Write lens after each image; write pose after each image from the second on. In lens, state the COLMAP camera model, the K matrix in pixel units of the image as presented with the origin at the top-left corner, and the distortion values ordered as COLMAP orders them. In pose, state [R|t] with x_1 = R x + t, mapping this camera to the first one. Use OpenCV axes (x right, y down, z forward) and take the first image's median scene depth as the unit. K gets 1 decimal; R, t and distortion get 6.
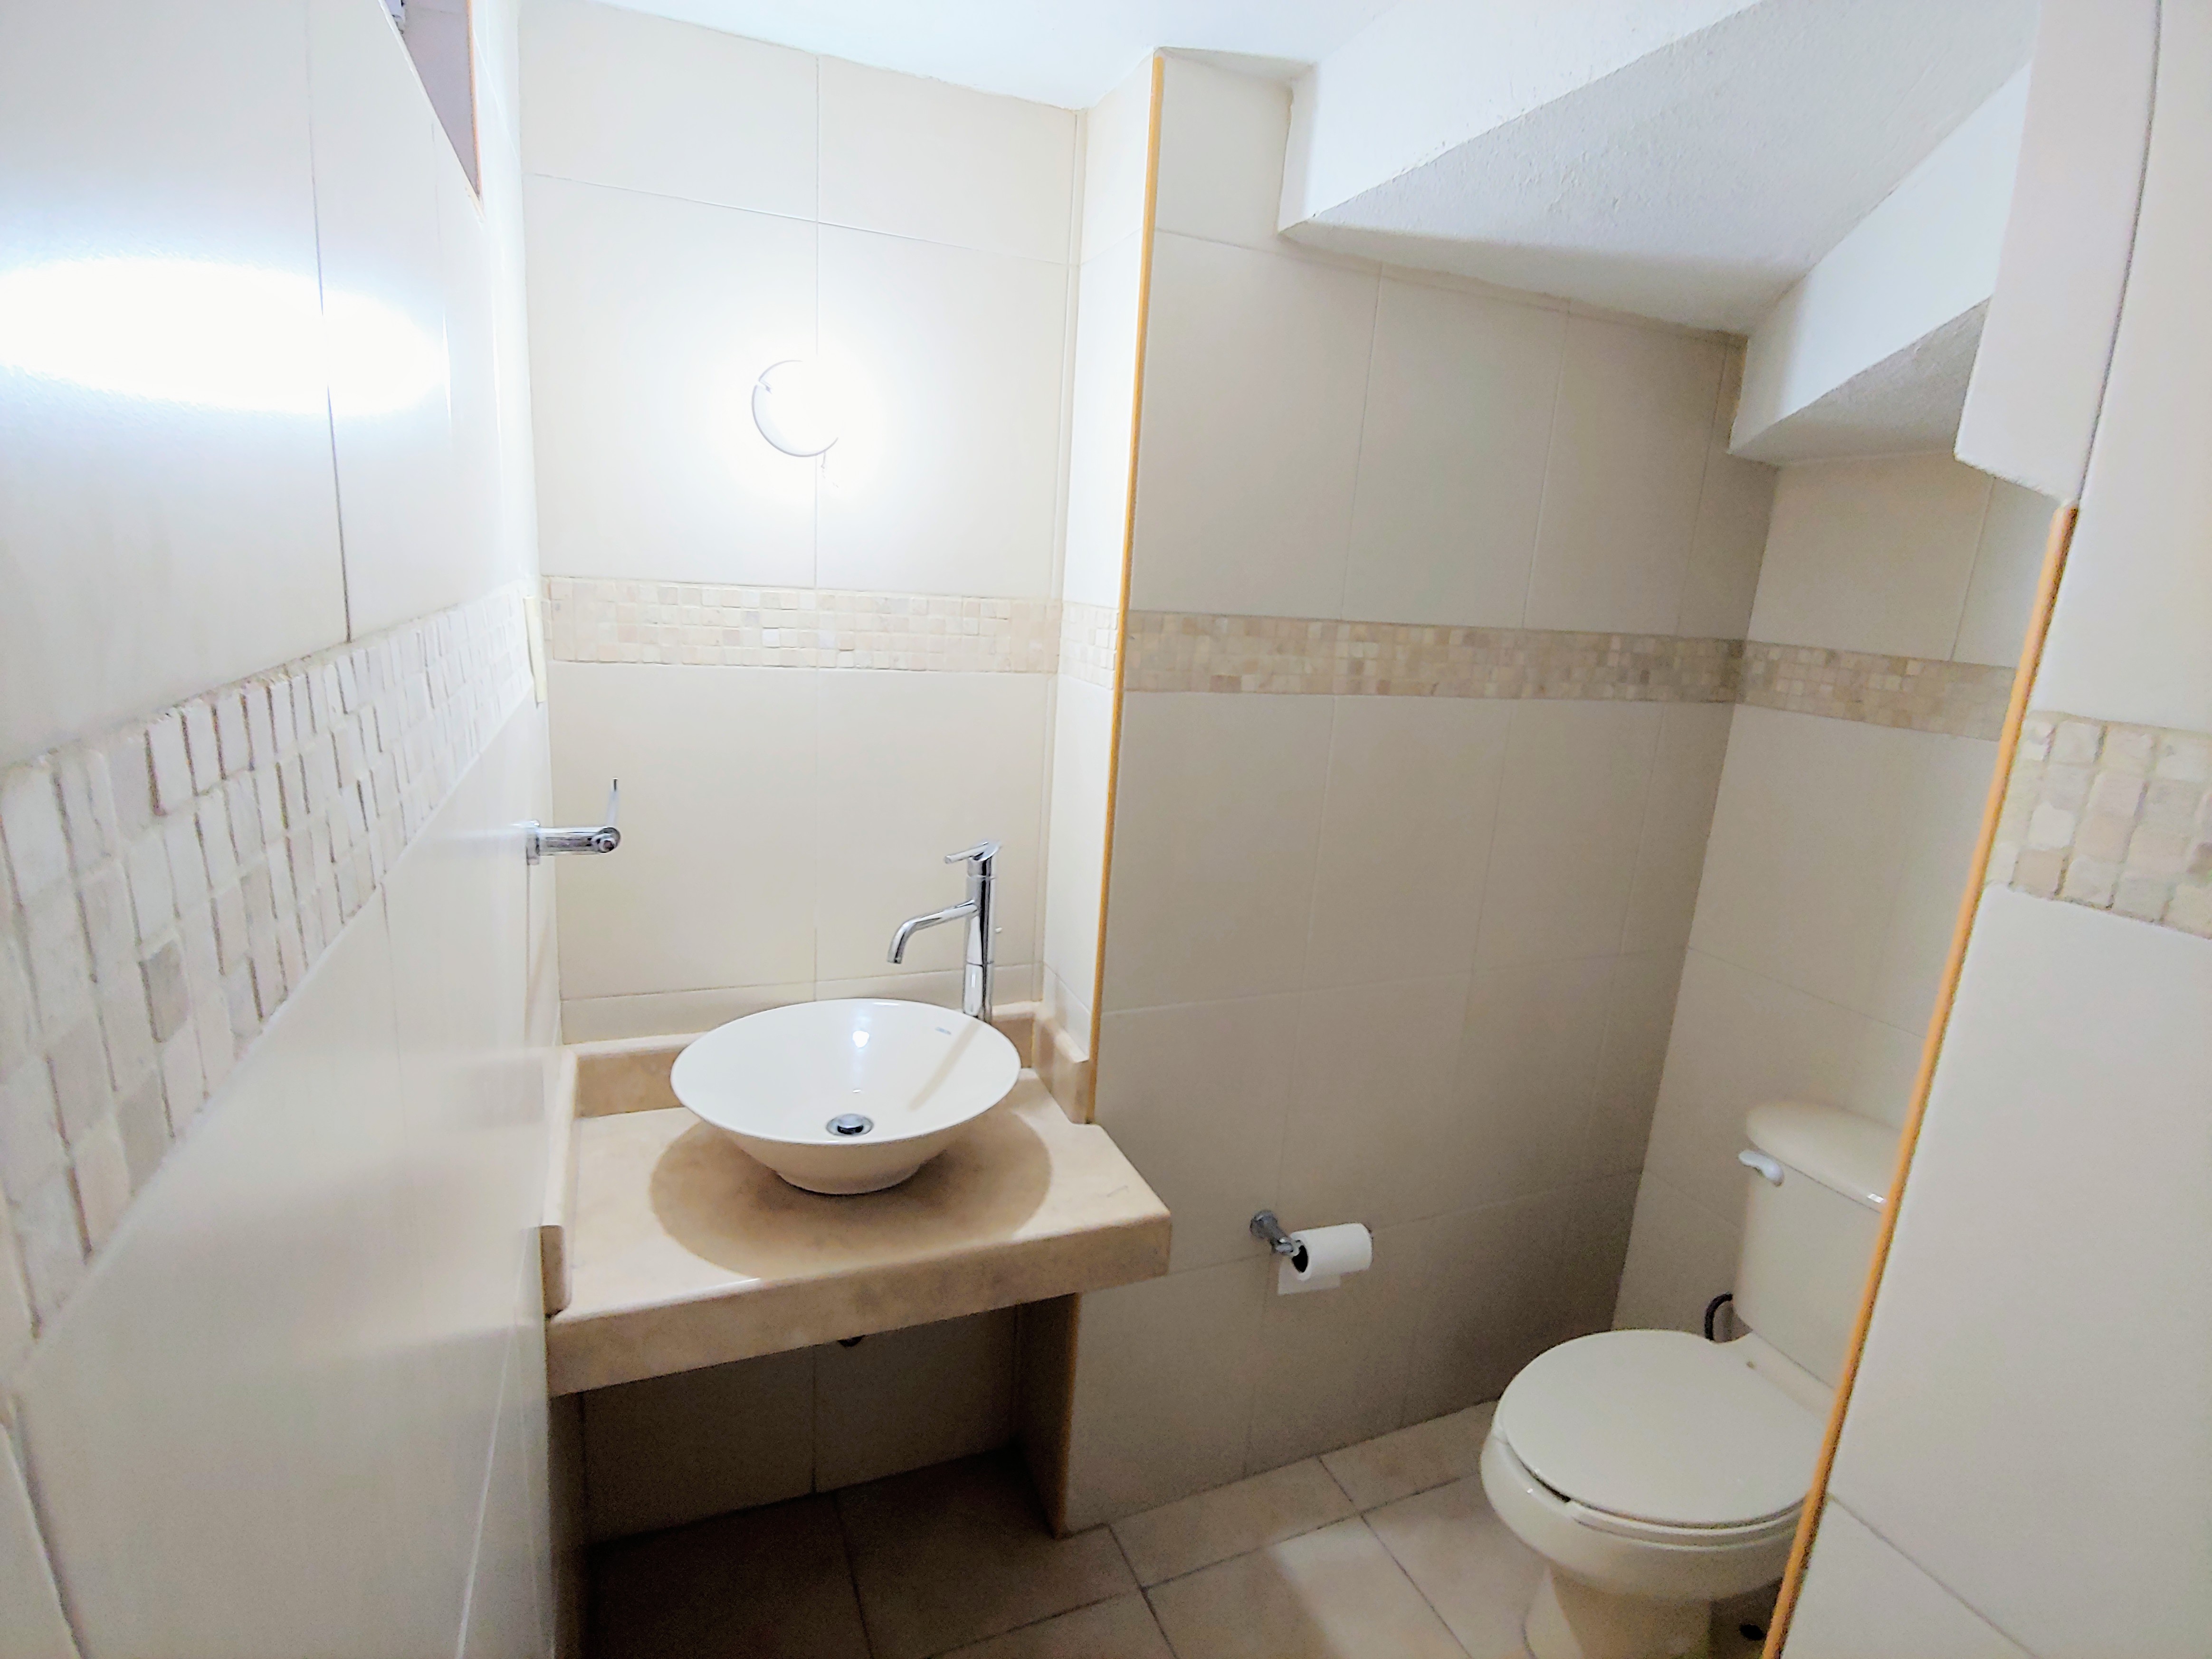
lens RADIAL K [[1135.1, 0, 1098.3], [0, 1135.1, 830.9], [0, 0, 1]] dist [-0.009823, 0.001579]
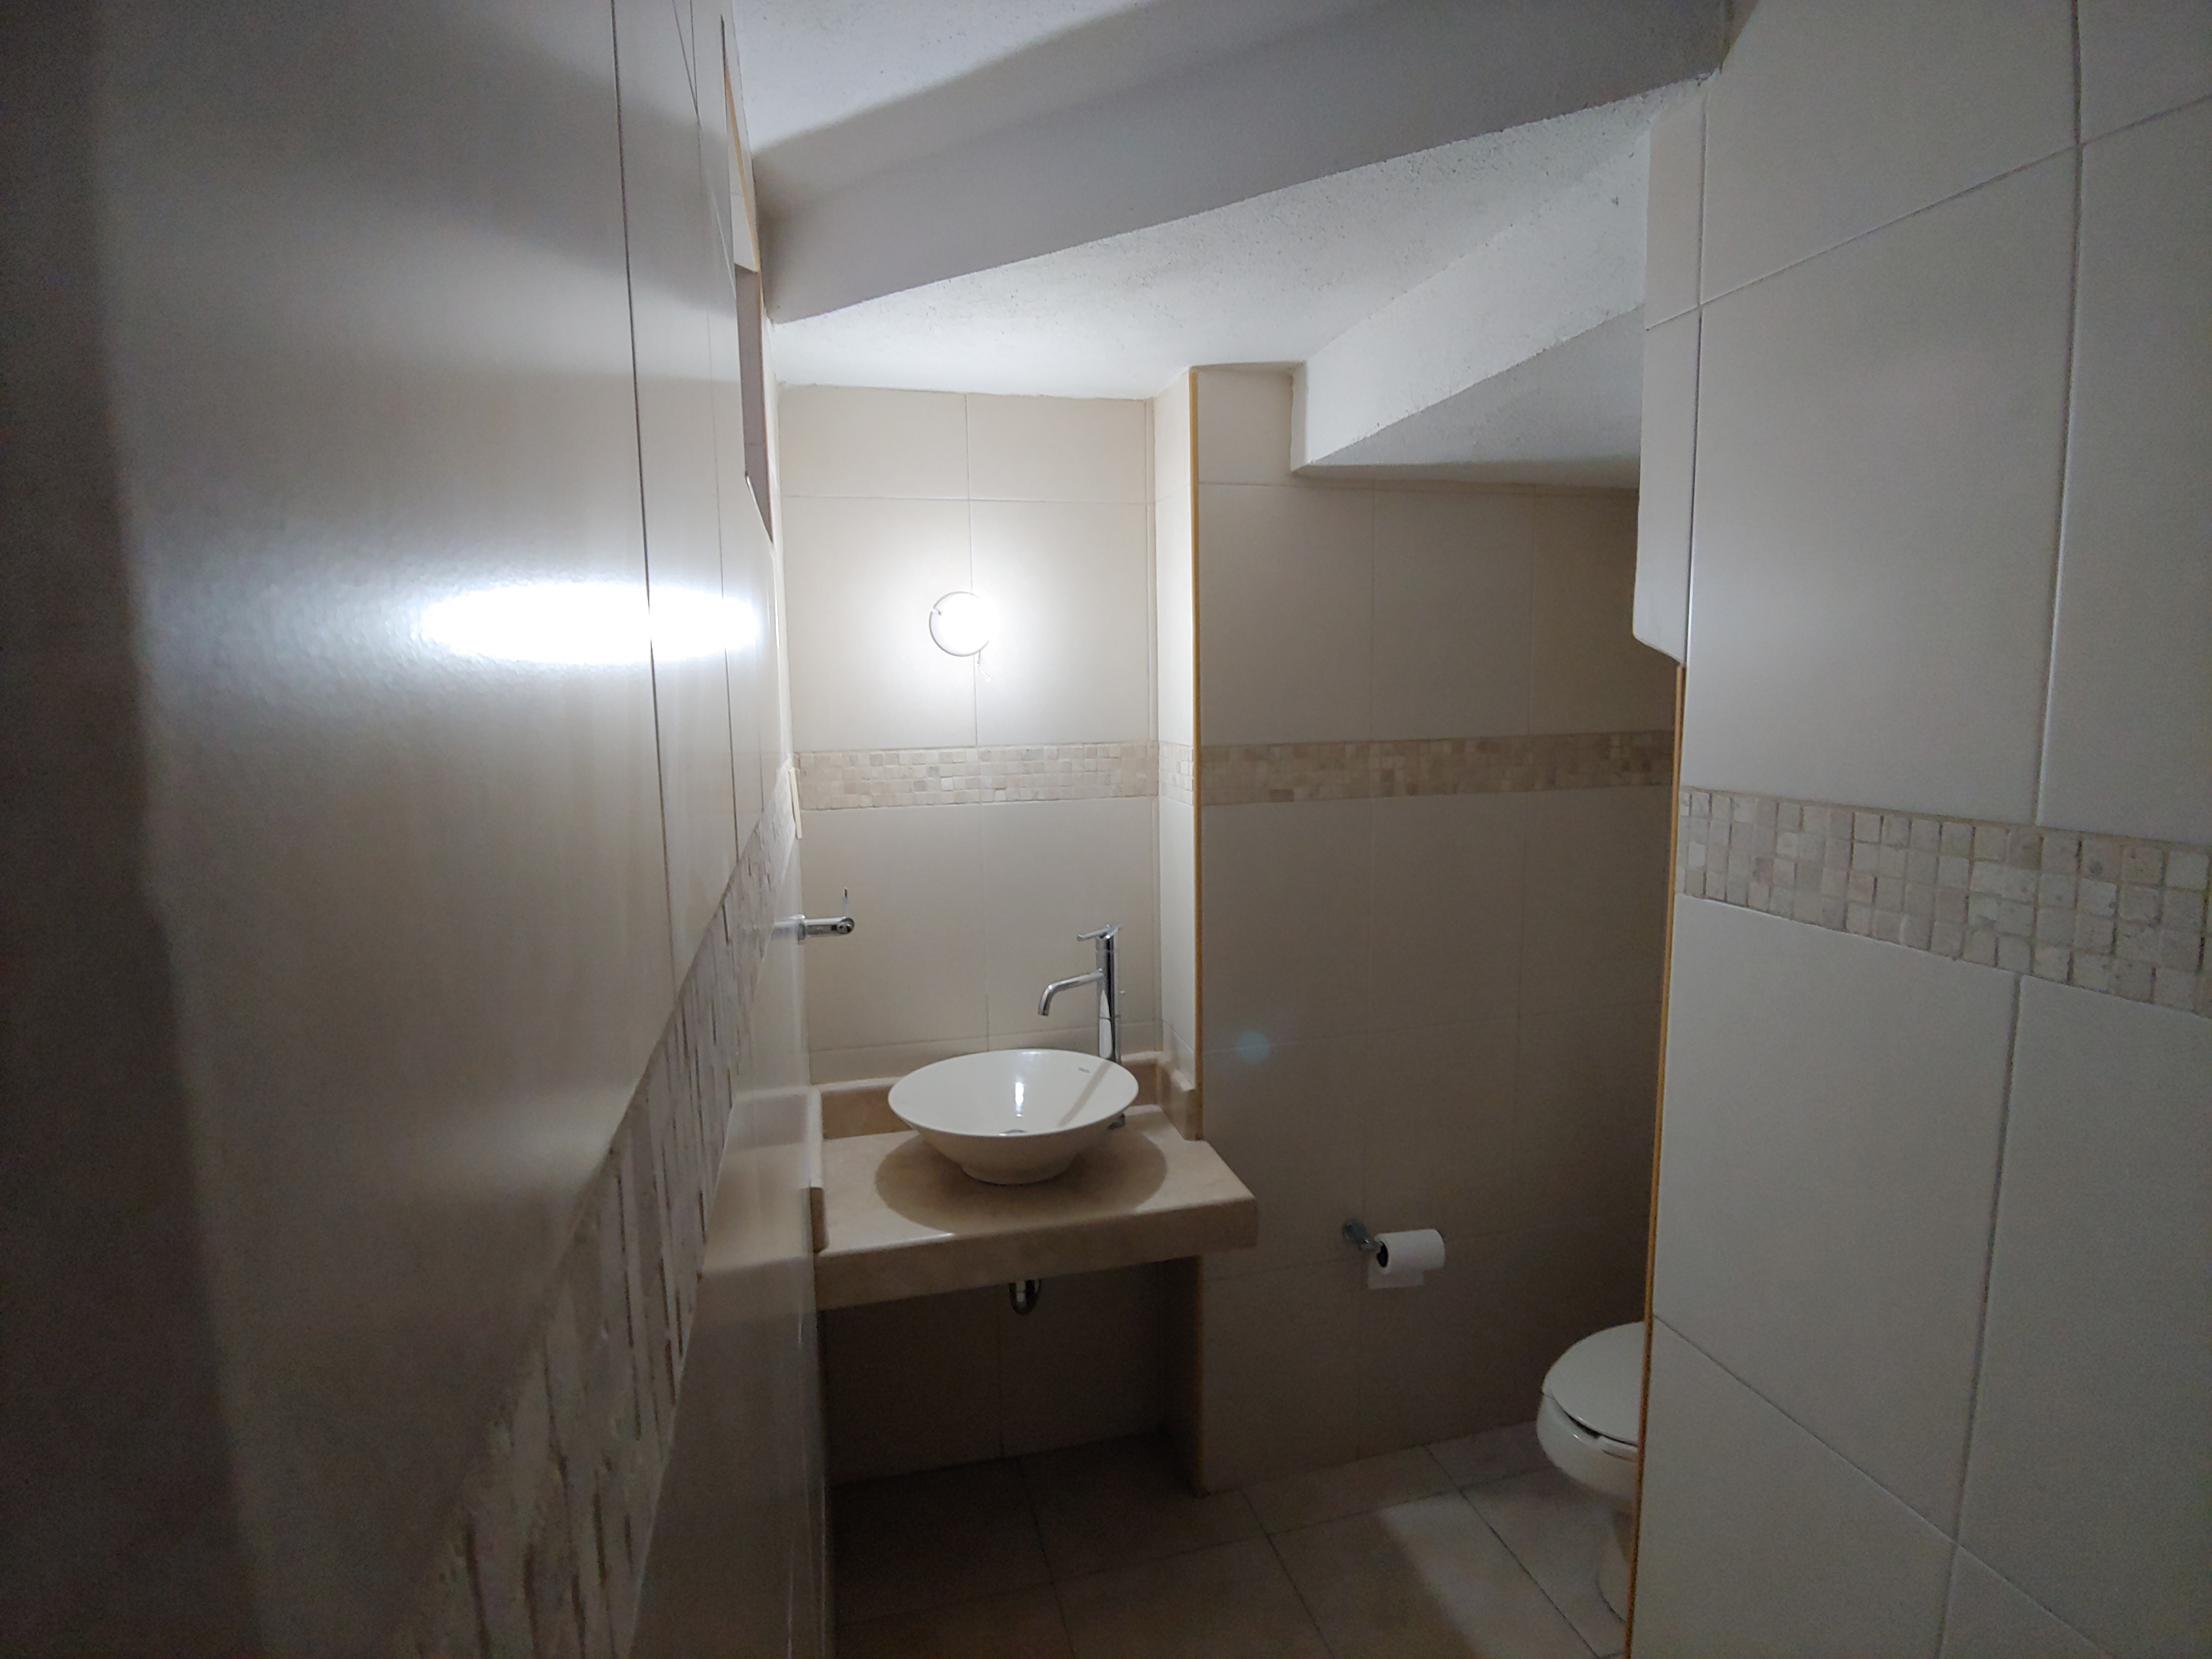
lens RADIAL K [[1135.1, 0, 1111.5], [0, 1135.1, 831.1], [0, 0, 1]] dist [-0.009823, 0.001579]
pose [[0.988804, -0.060539, -0.136385, 0.097274], [0.046411, 0.993442, -0.104493, 0.042146], [0.141817, 0.096993, 0.985130, -0.338085]]
